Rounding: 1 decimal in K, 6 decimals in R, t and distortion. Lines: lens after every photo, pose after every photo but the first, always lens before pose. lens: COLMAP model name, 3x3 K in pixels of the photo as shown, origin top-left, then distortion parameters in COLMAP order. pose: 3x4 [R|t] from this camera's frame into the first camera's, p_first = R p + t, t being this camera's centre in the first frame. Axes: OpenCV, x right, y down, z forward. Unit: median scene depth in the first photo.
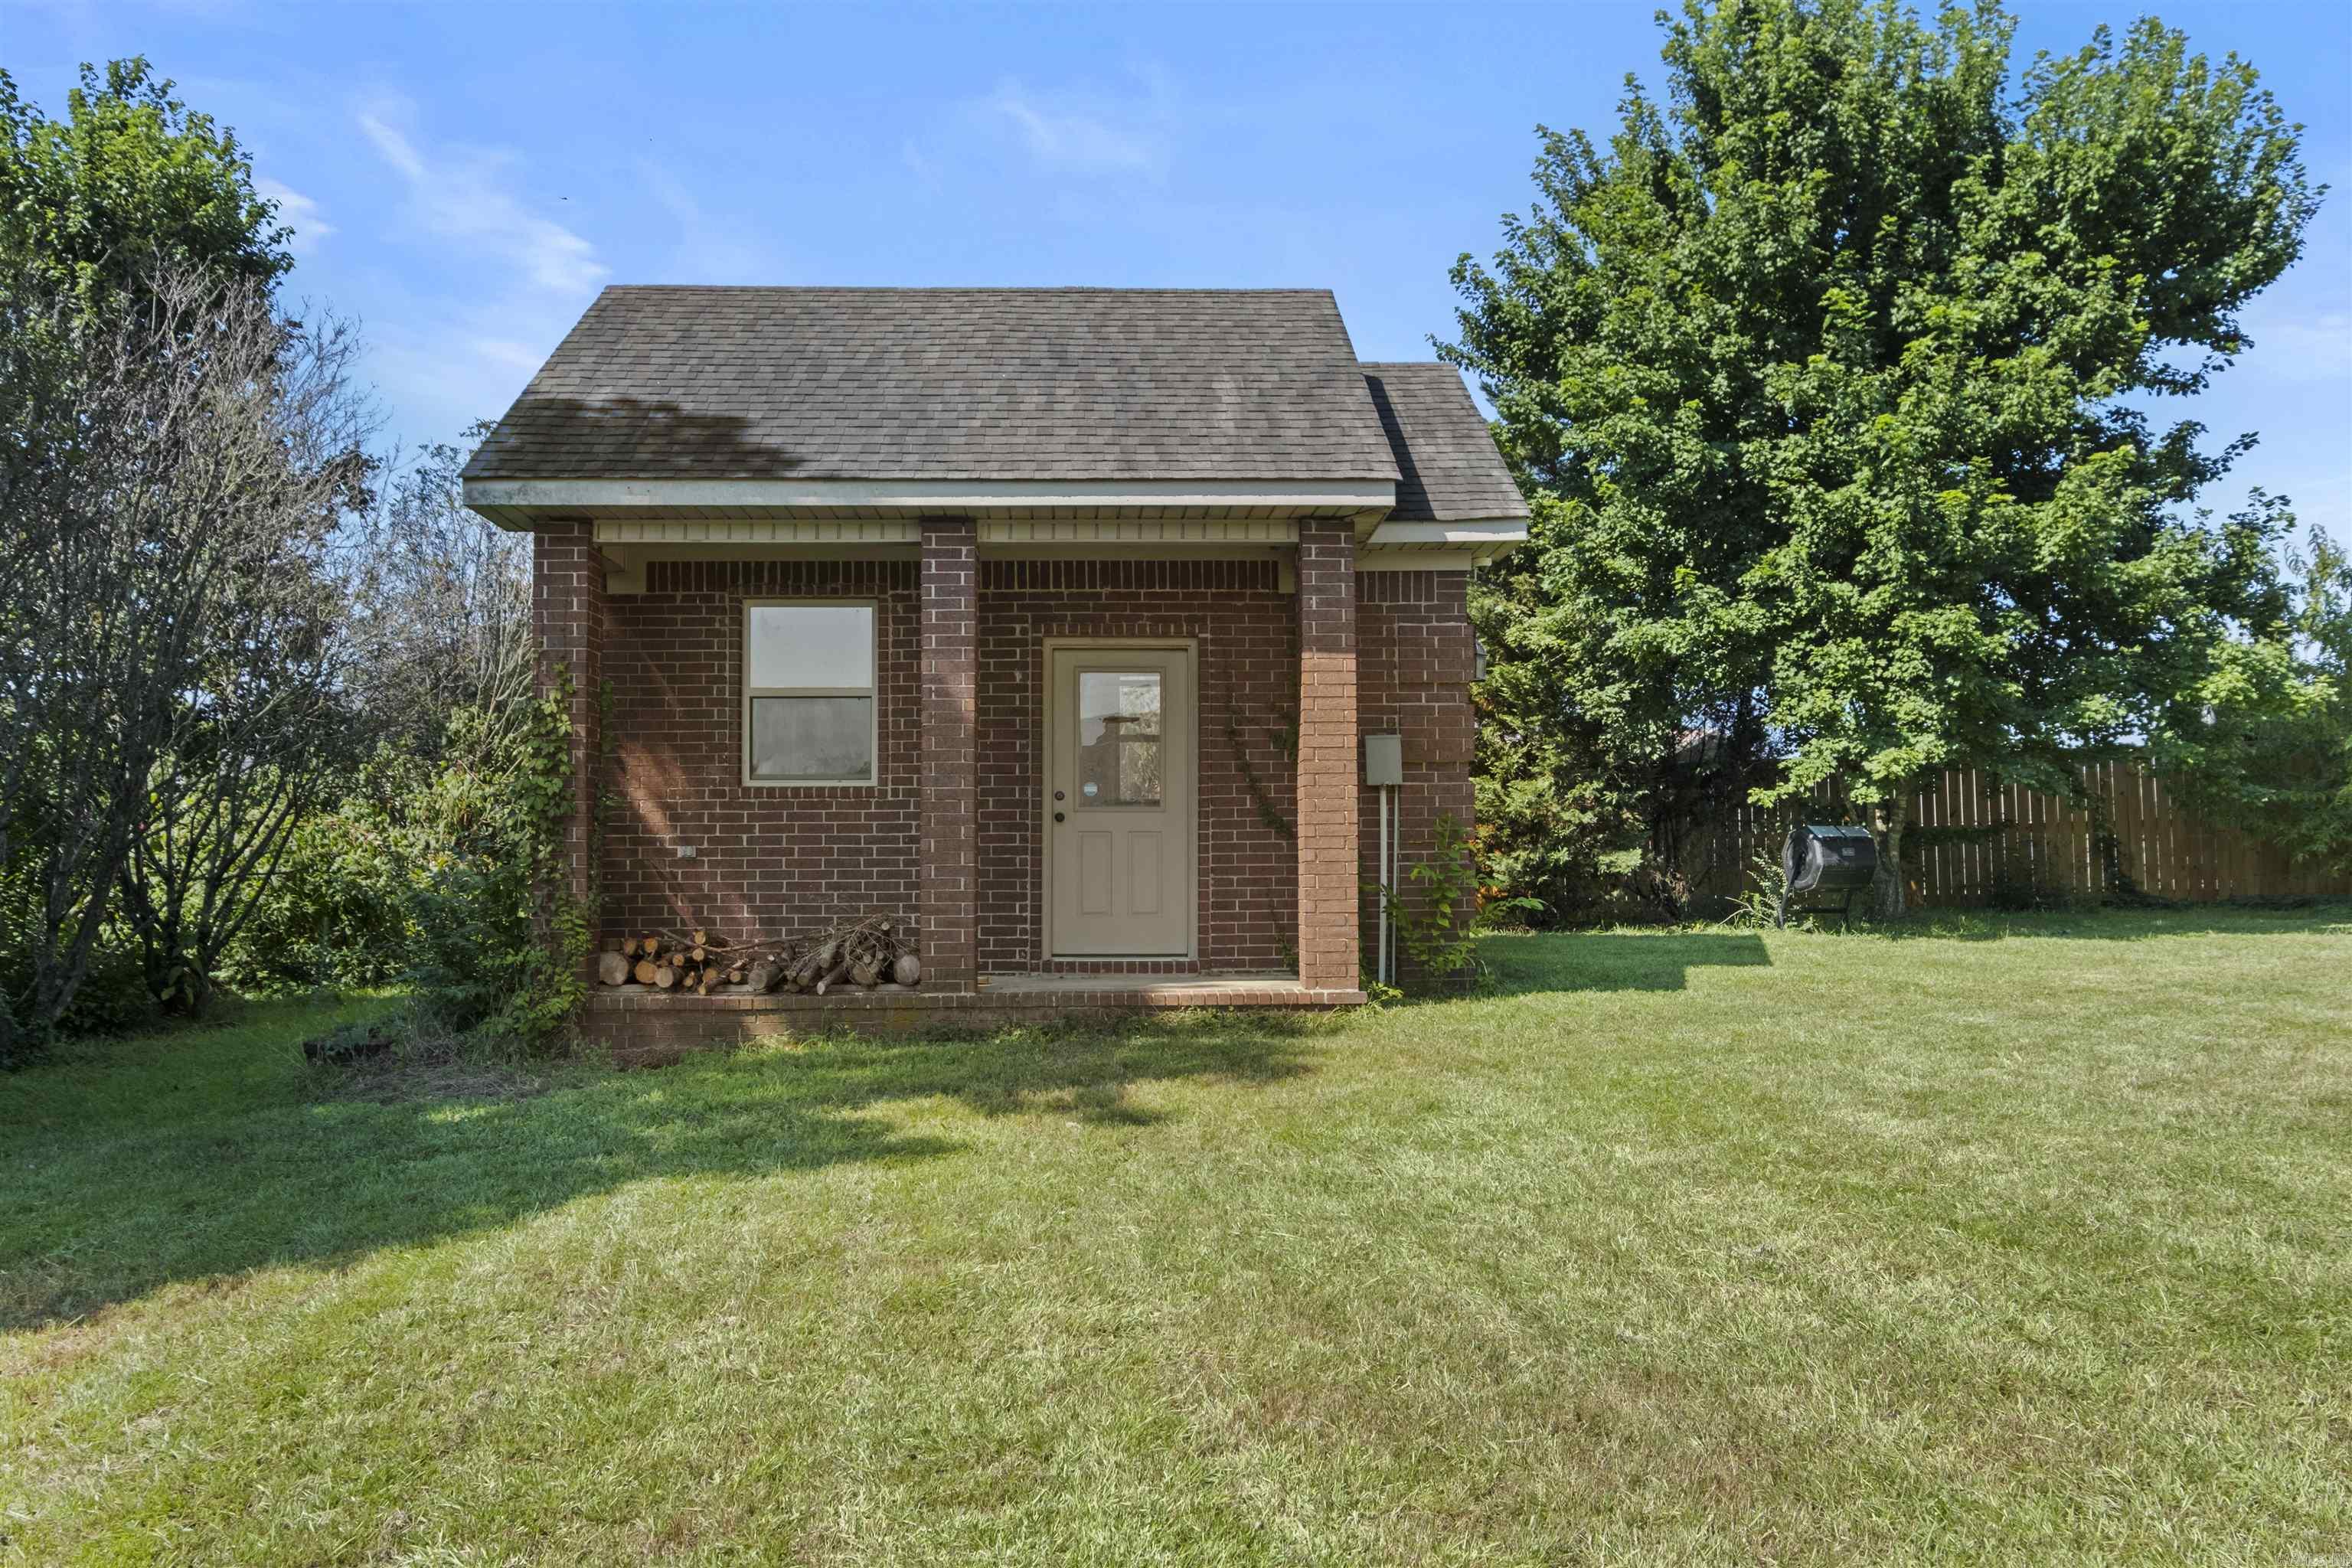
lens RADIAL K [[1843.2, 0, 1176.0], [0, 1843.2, 784.0], [0, 0, 1]] dist [0.008410, 0.004850]
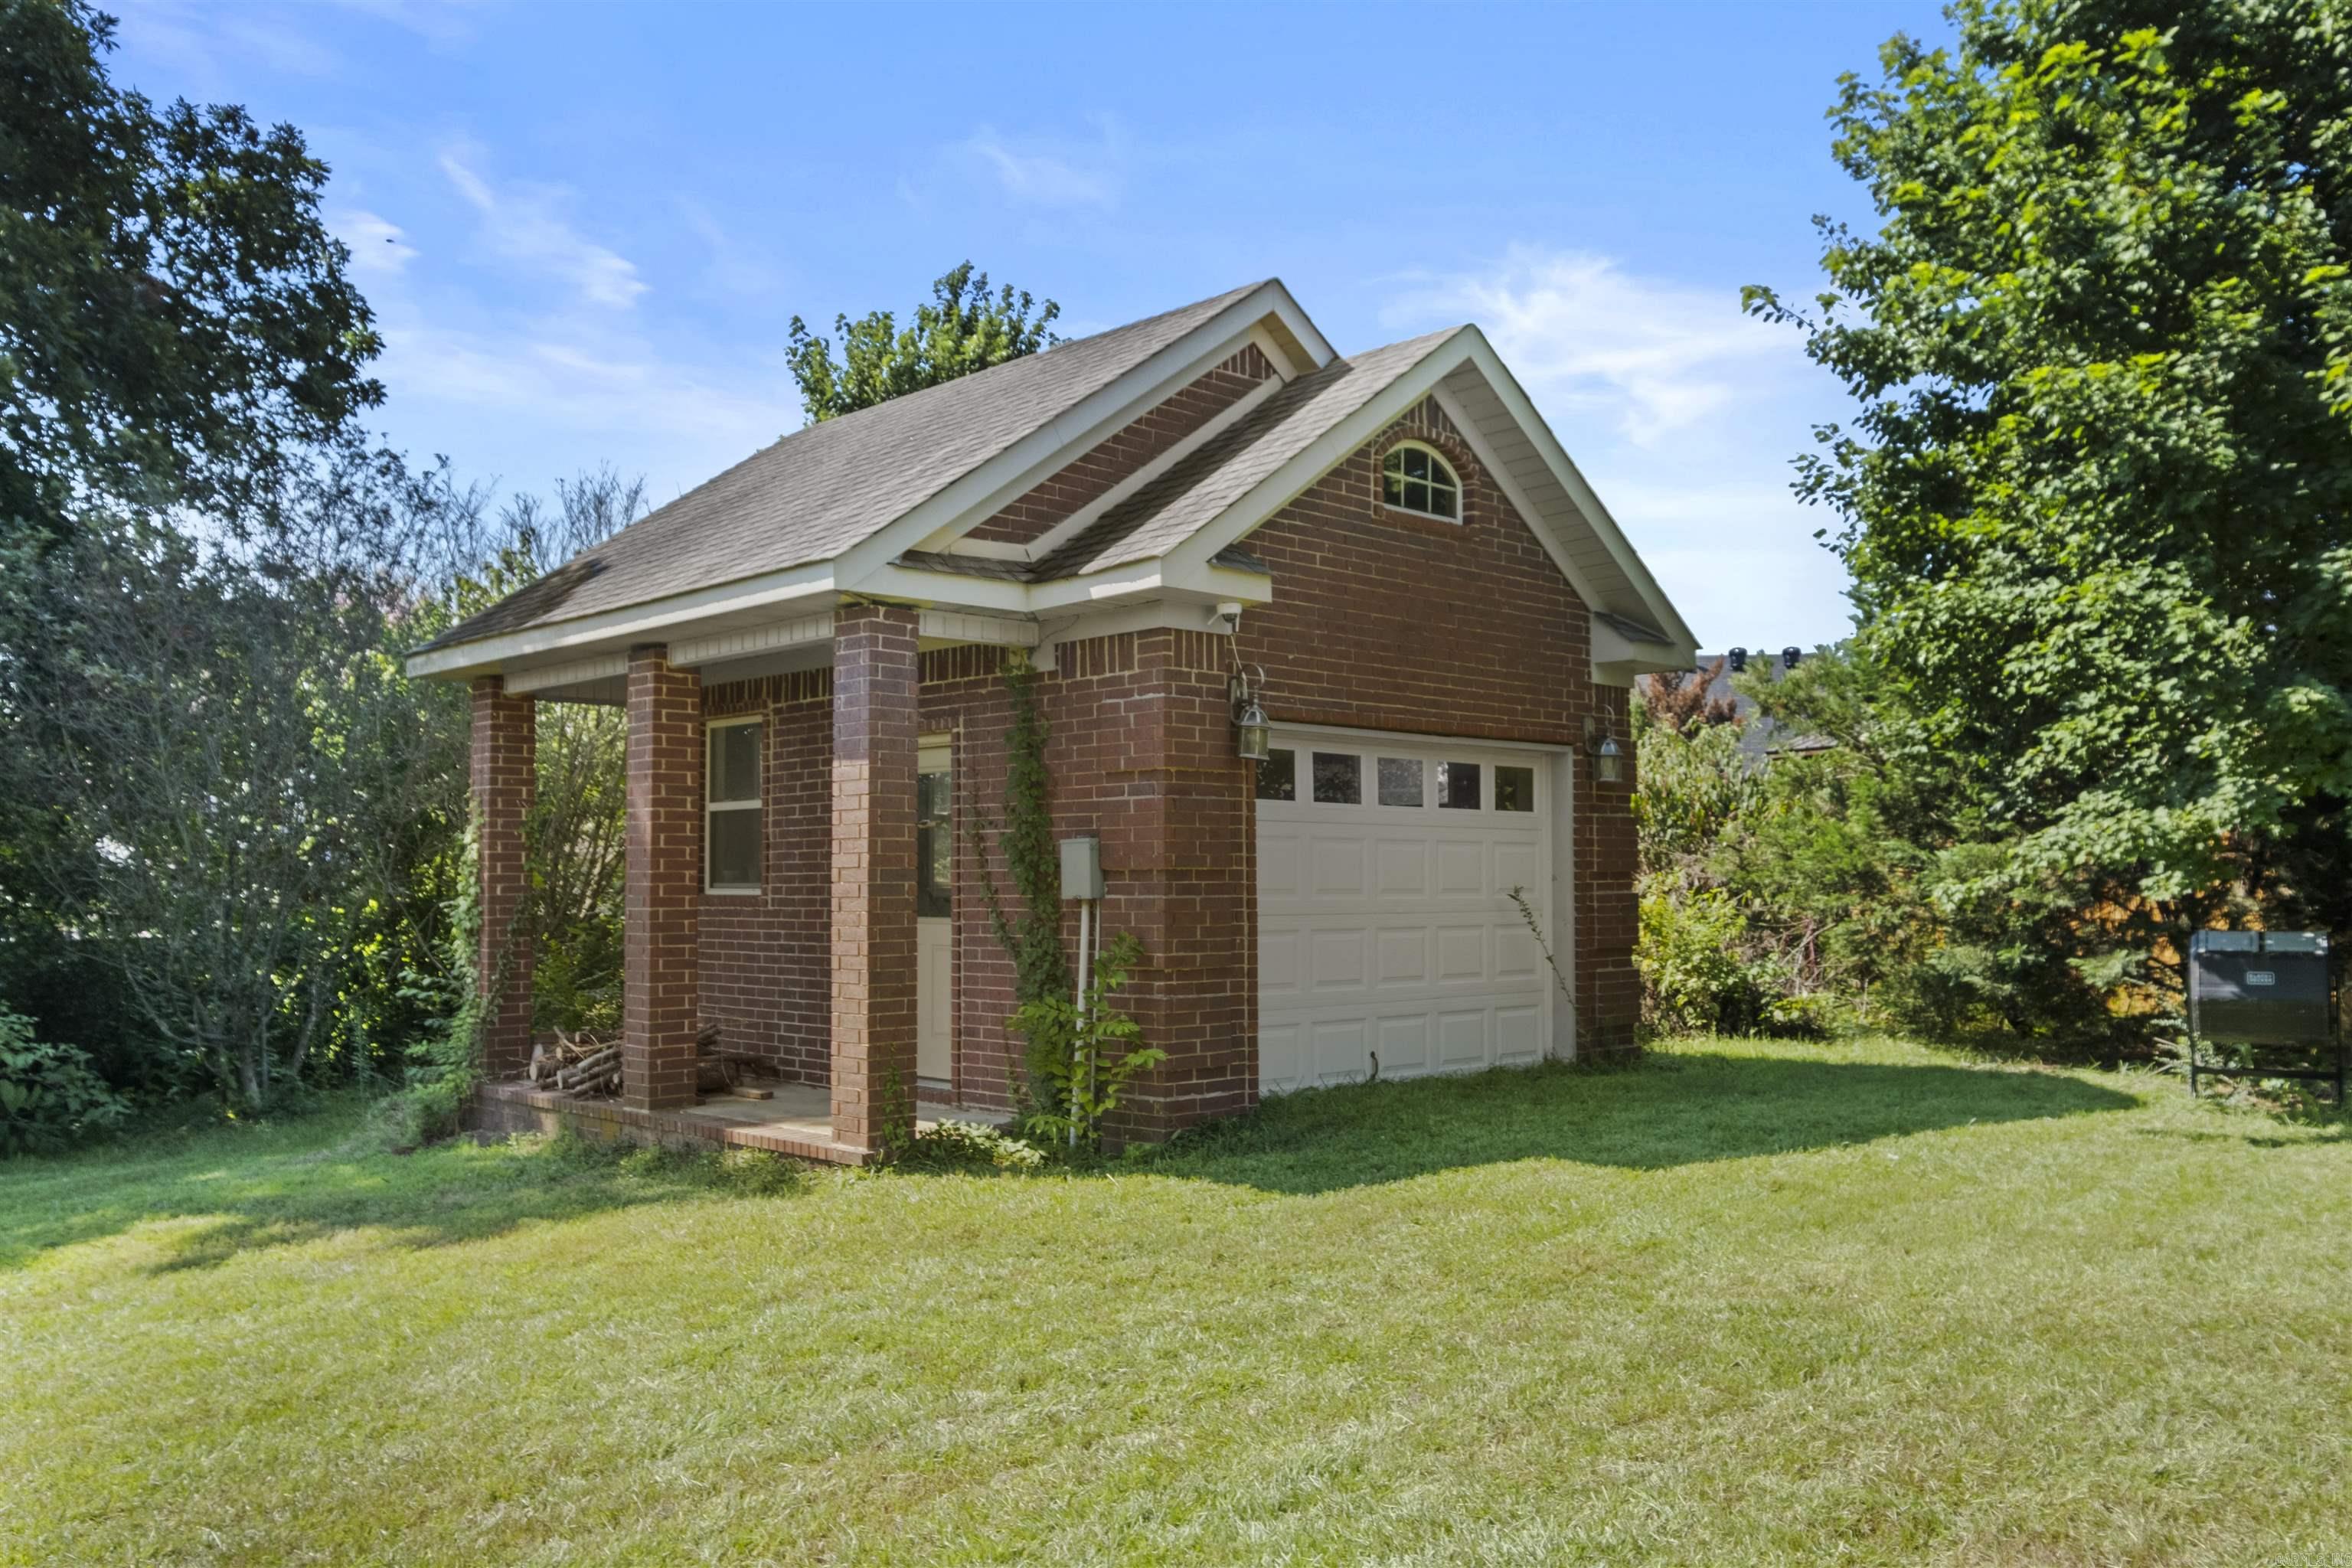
lens RADIAL K [[1843.2, 0, 1176.0], [0, 1843.2, 784.0], [0, 0, 1]] dist [0.008410, 0.004850]
pose [[0.665717, -0.035982, -0.745336, 0.757887], [0.037036, 0.999199, -0.015158, -0.036612], [0.745285, -0.017513, 0.666516, 0.481683]]
